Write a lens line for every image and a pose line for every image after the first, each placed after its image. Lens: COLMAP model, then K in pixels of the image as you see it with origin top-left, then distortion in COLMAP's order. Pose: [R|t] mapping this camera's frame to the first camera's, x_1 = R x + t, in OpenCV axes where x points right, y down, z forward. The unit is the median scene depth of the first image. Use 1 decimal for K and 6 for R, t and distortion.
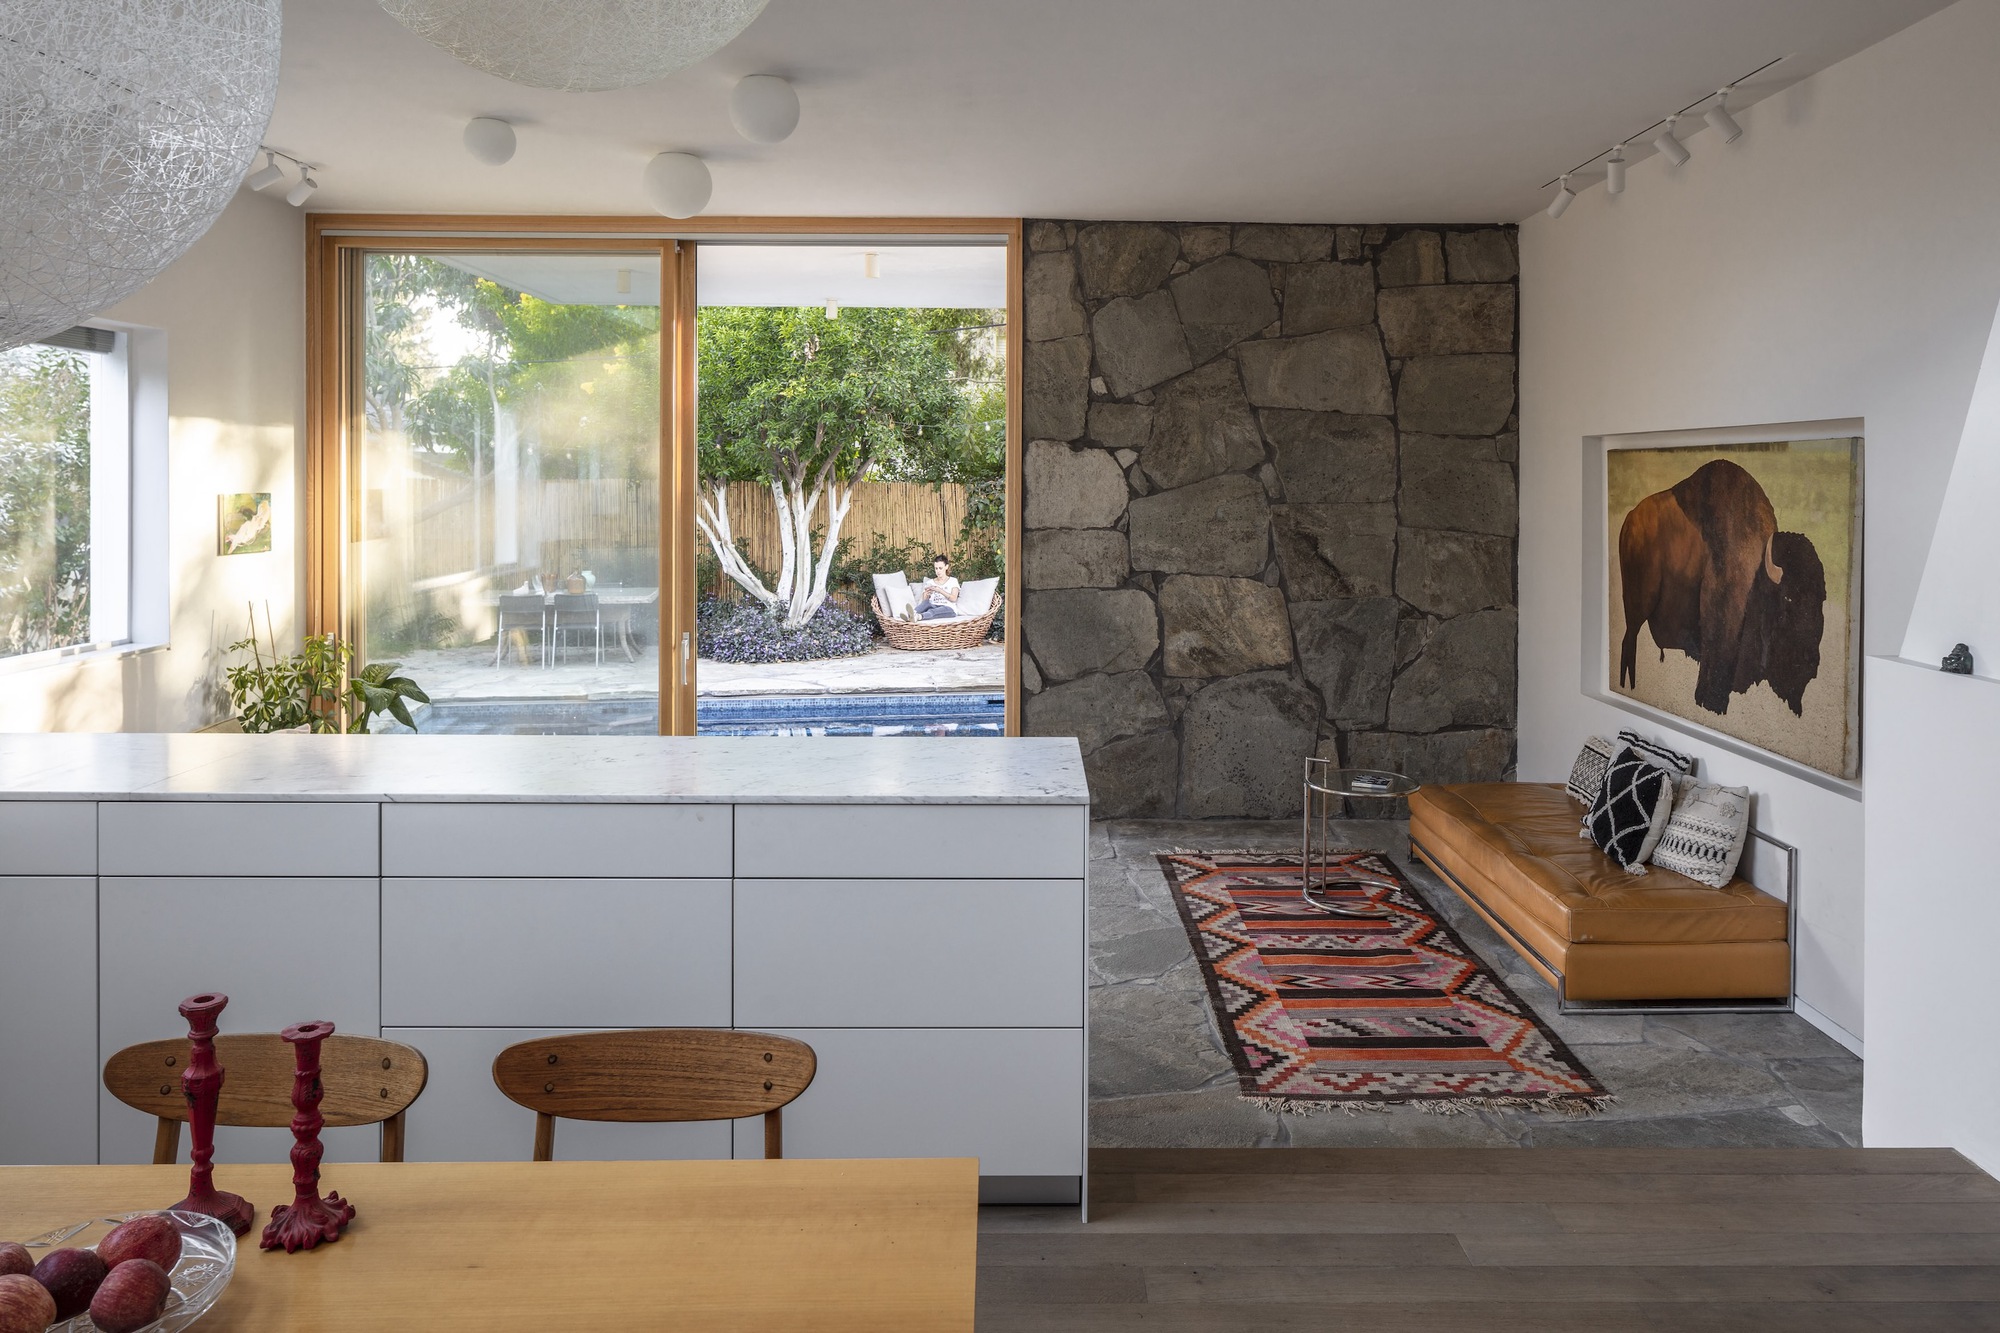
lens RADIAL K [[1413.4, 0, 1030.1], [0, 1413.4, 499.9], [0, 0, 1]] dist [-0.004351, 0.000942]
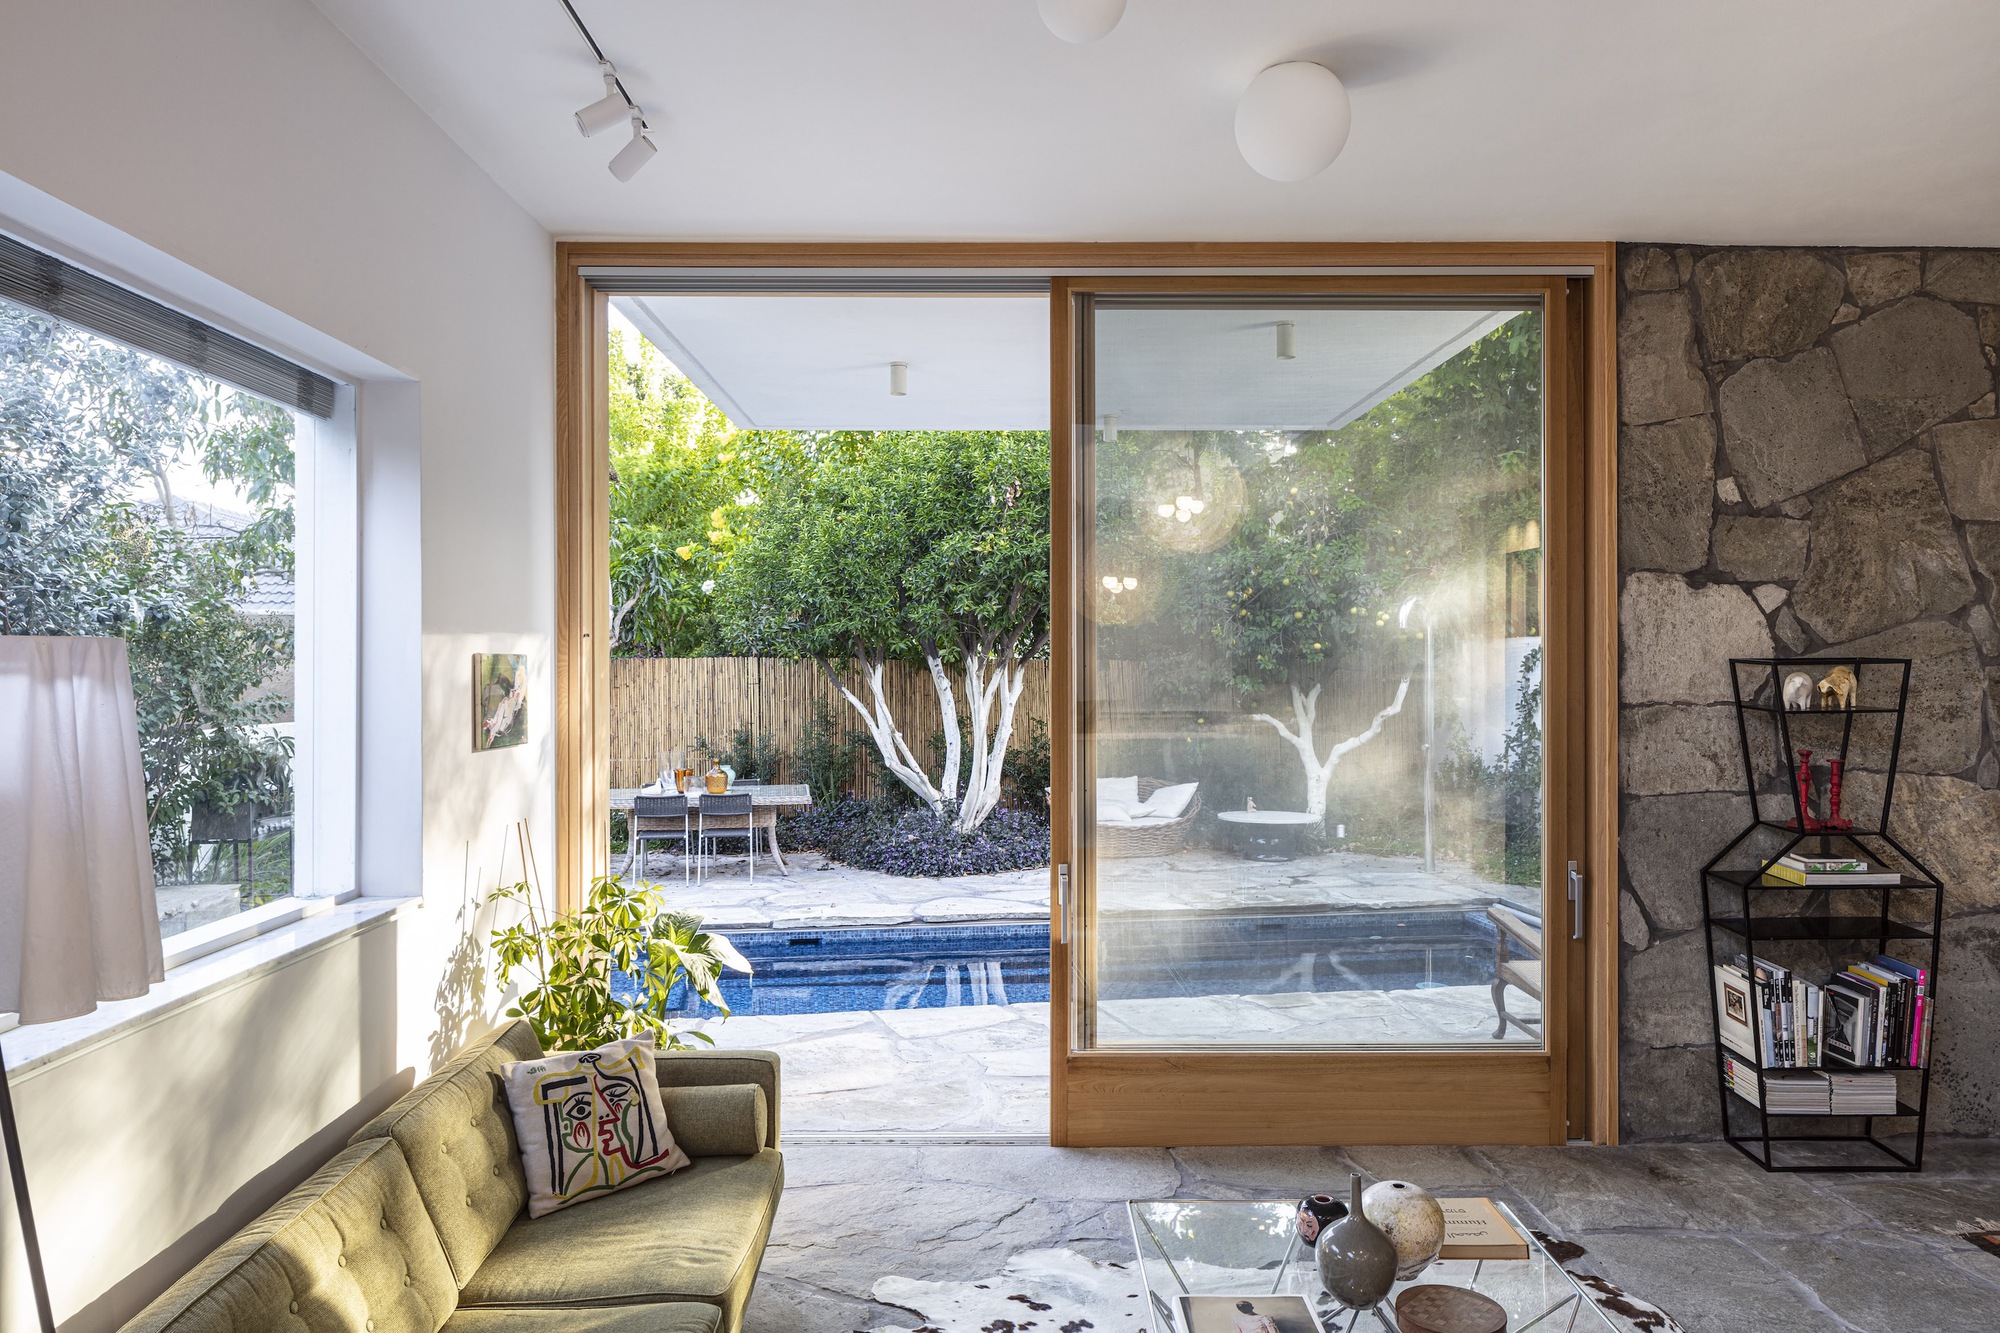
lens RADIAL K [[1429.6, 0, 988.7], [0, 1429.6, 664.1], [0, 0, 1]] dist [-0.003461, -0.002419]
pose [[0.999875, -0.006104, -0.014610, -0.292941], [0.005863, 0.999847, -0.016458, 0.010798], [0.014709, 0.016370, 0.999758, 0.317629]]
